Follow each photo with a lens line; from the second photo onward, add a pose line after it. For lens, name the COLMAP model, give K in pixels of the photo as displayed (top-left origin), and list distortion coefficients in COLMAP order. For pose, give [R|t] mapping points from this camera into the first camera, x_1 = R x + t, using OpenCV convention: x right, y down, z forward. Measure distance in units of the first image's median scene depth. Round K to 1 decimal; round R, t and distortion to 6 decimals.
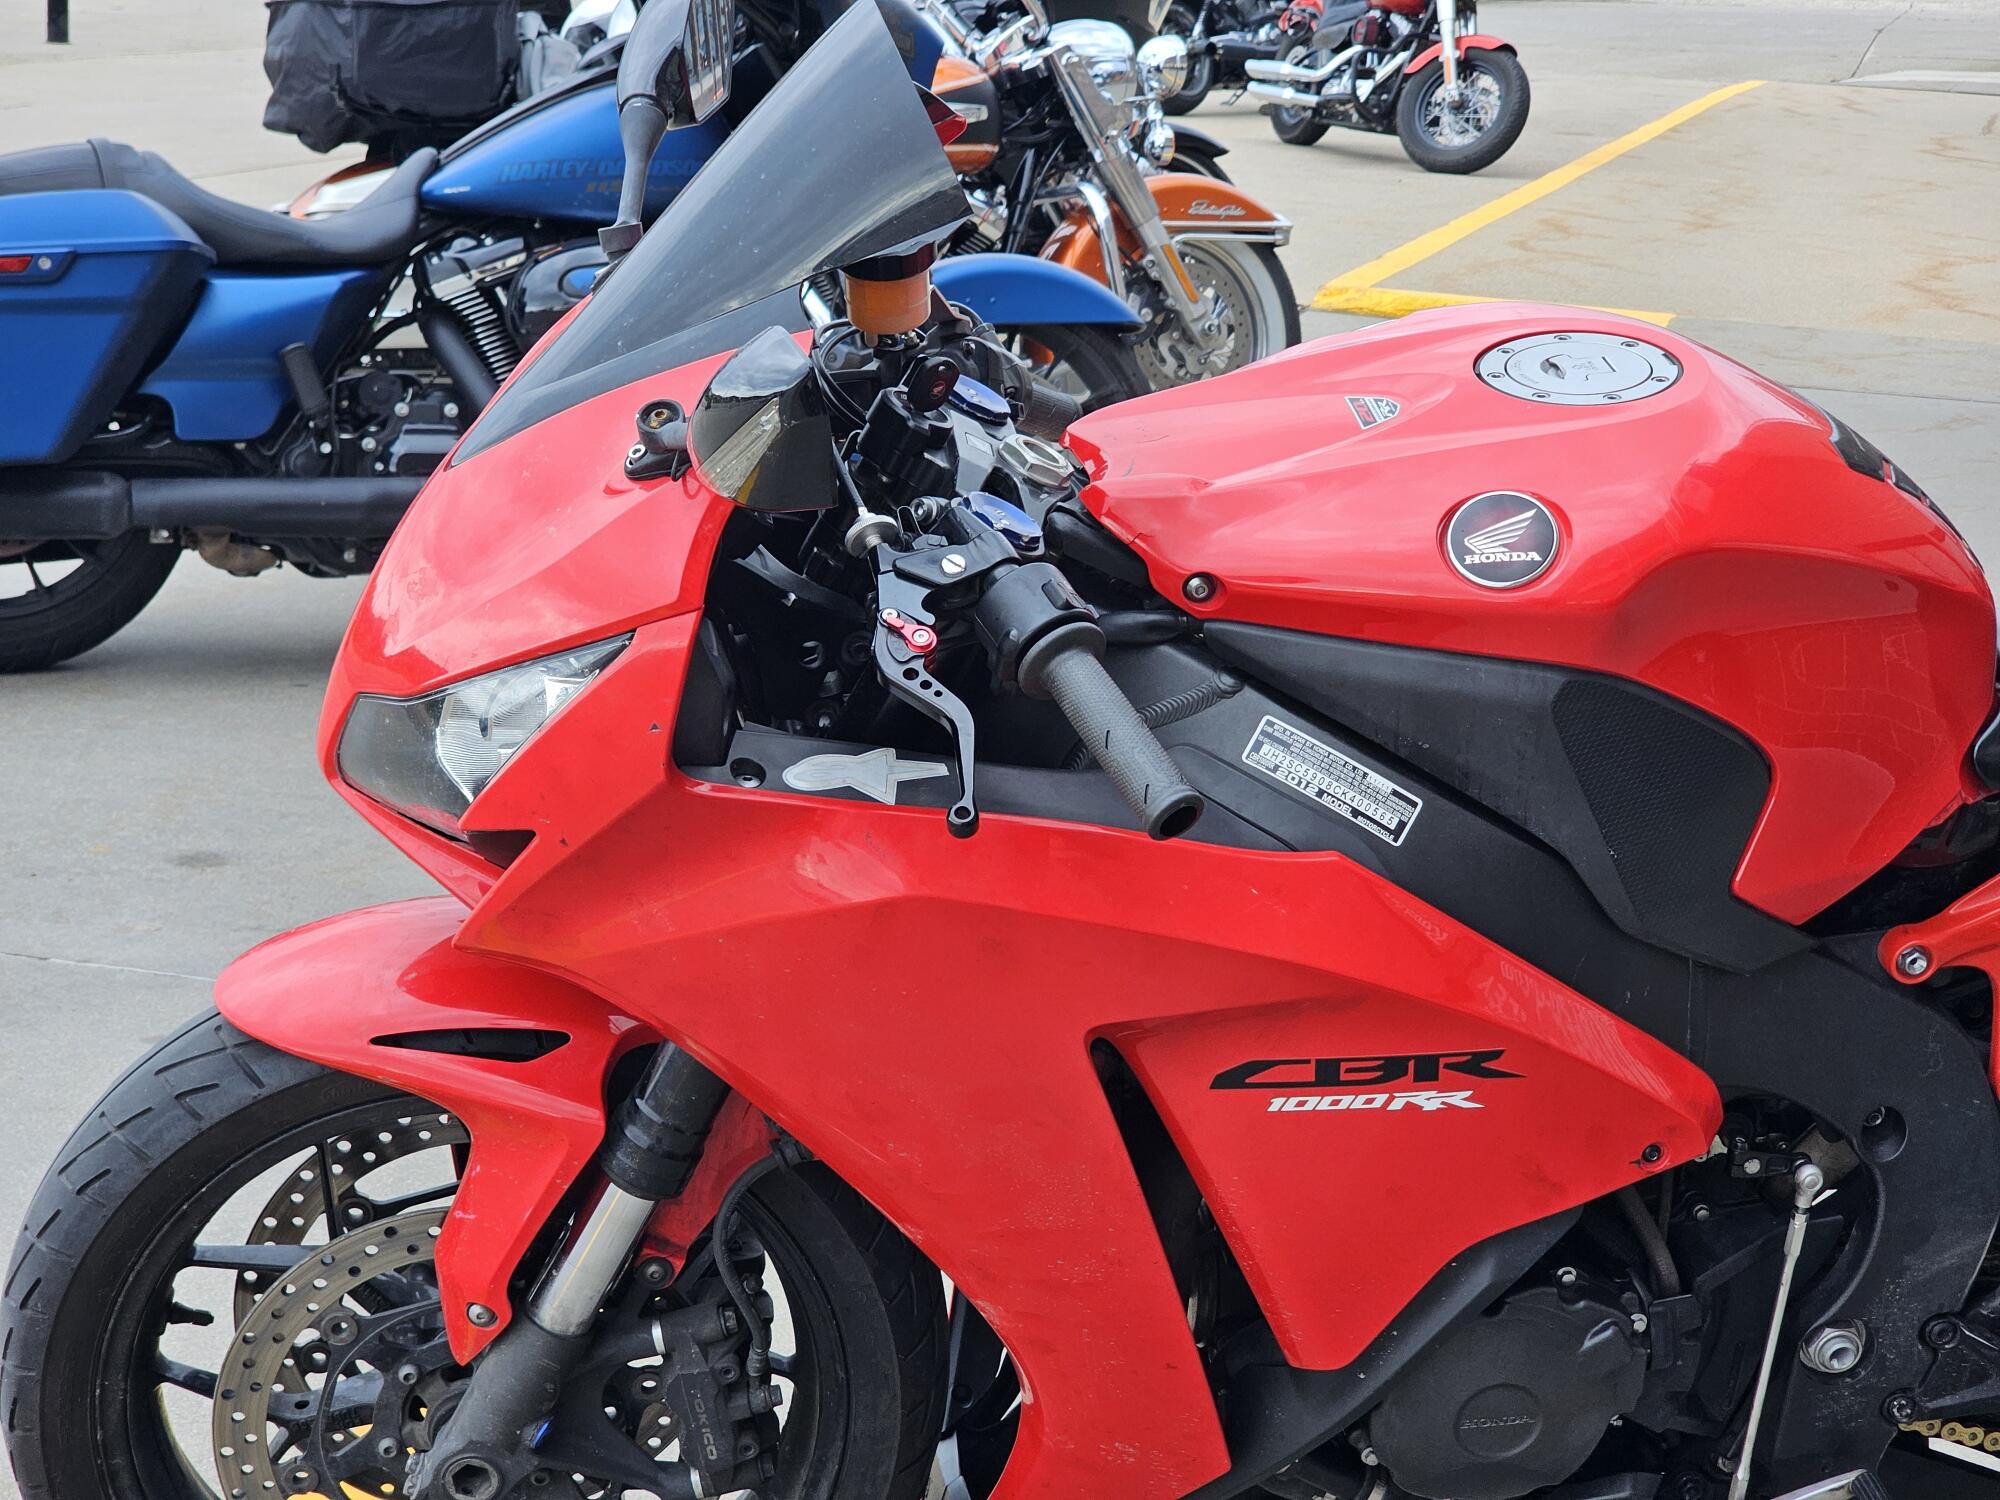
lens RADIAL K [[3826.7, 0, 1007.7], [0, 3826.7, 732.2], [0, 0, 1]] dist [0.009556, 0.000000]
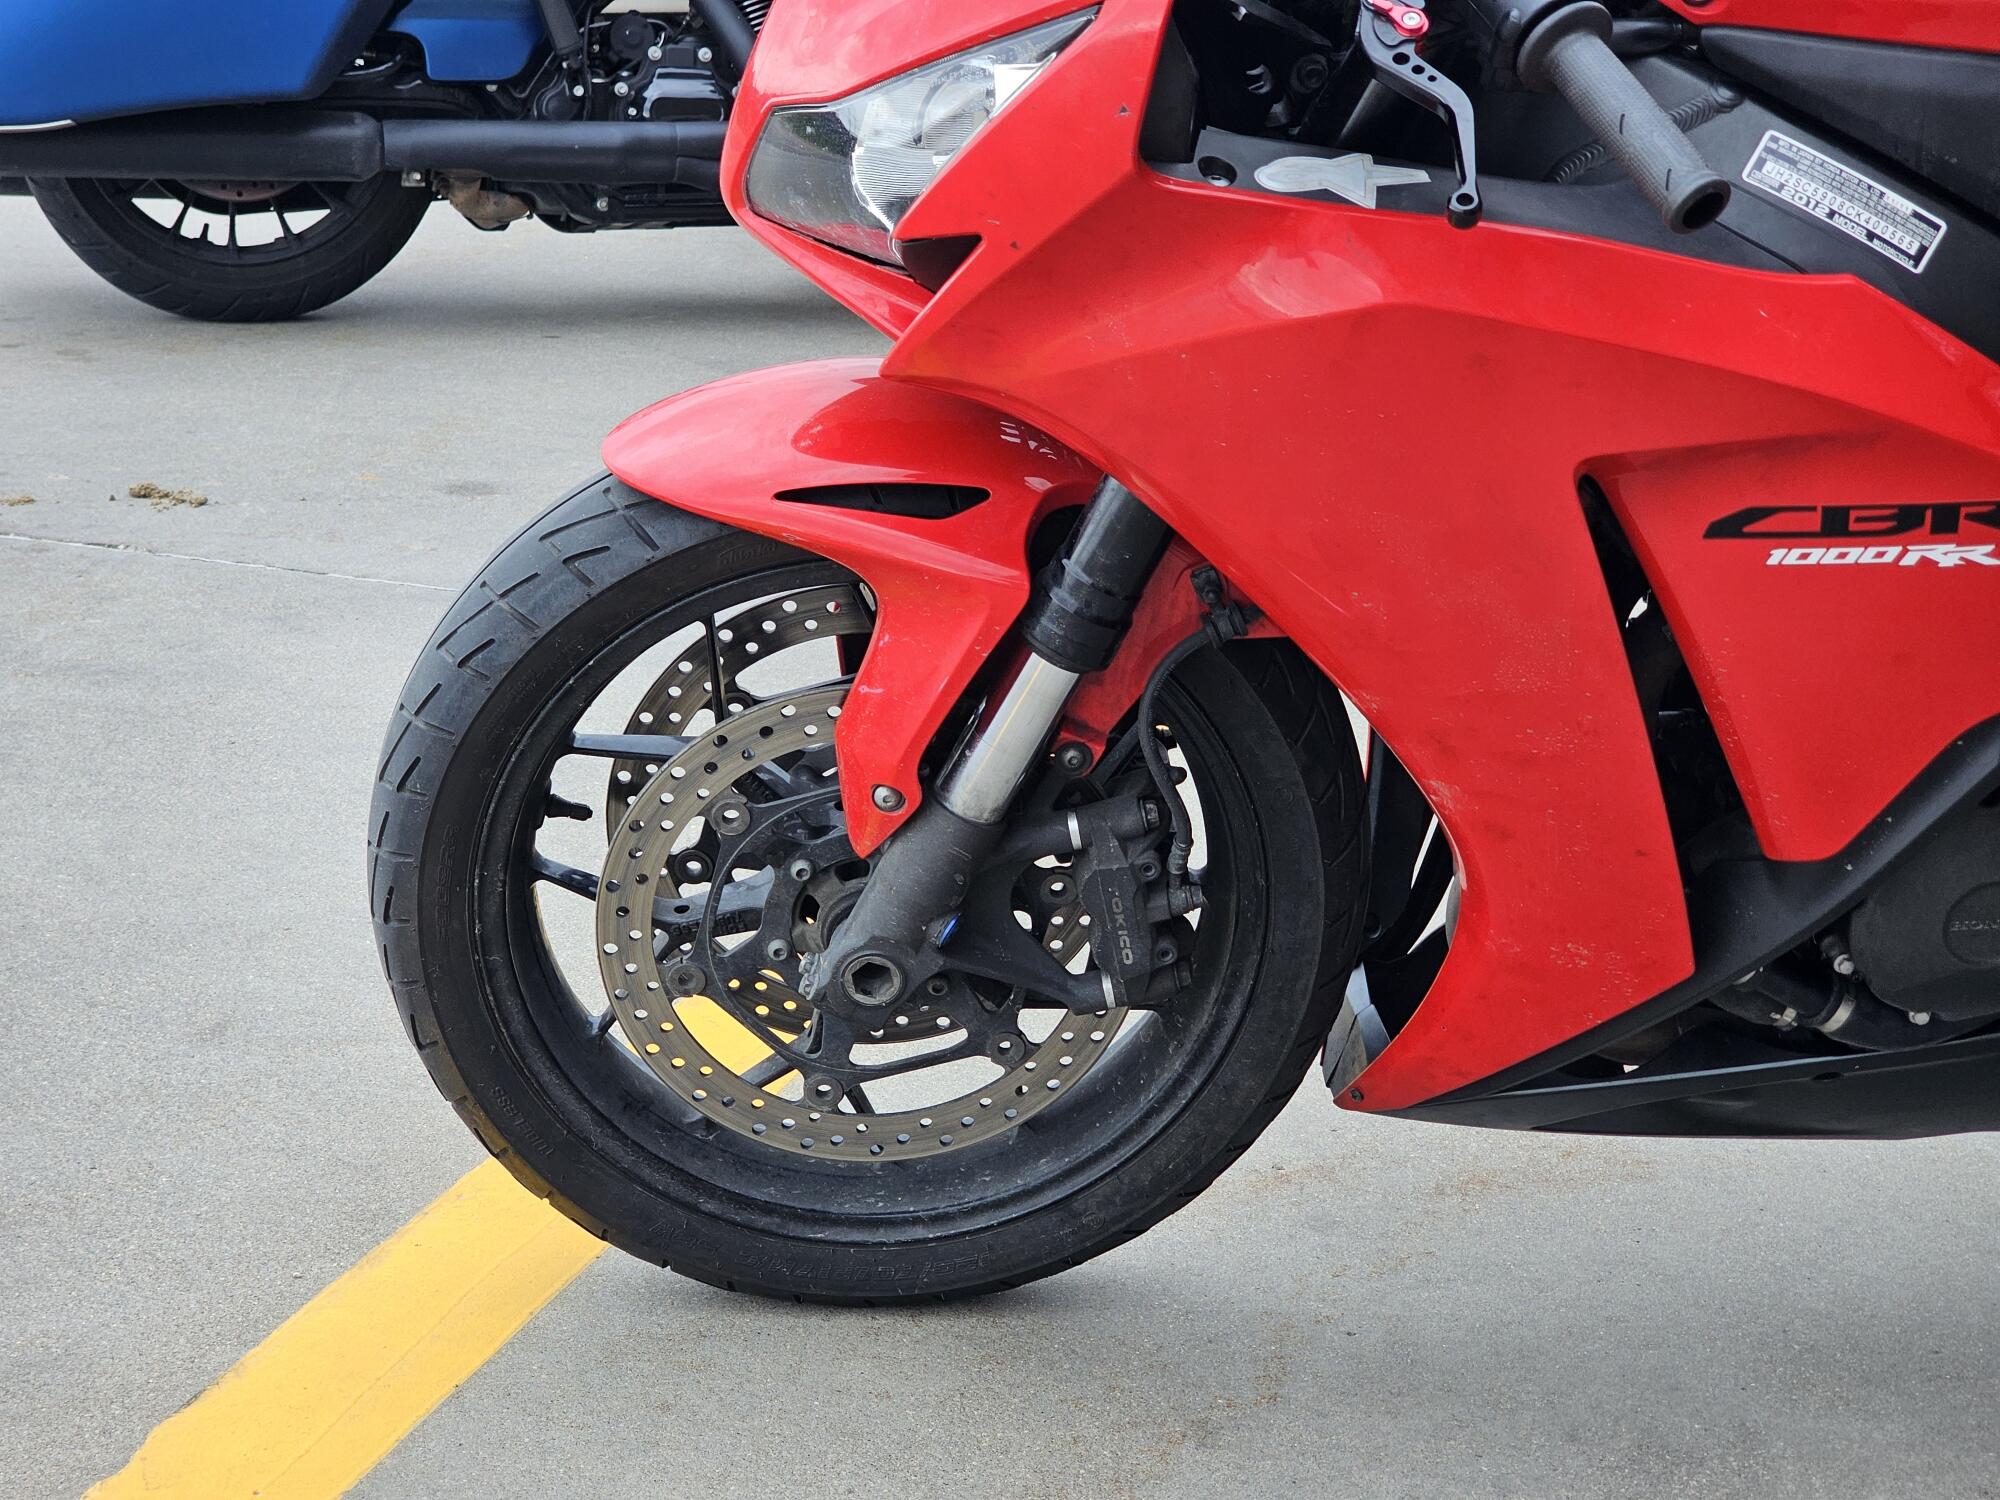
lens RADIAL K [[3826.7, 0, 984.9], [0, 3826.7, 766.3], [0, 0, 1]] dist [0.009556, 0.000000]
pose [[0.998484, 0.011010, -0.053932, -0.062906], [-0.006989, 0.997221, 0.074177, 0.074021], [0.054598, -0.073688, 0.995786, 0.070945]]
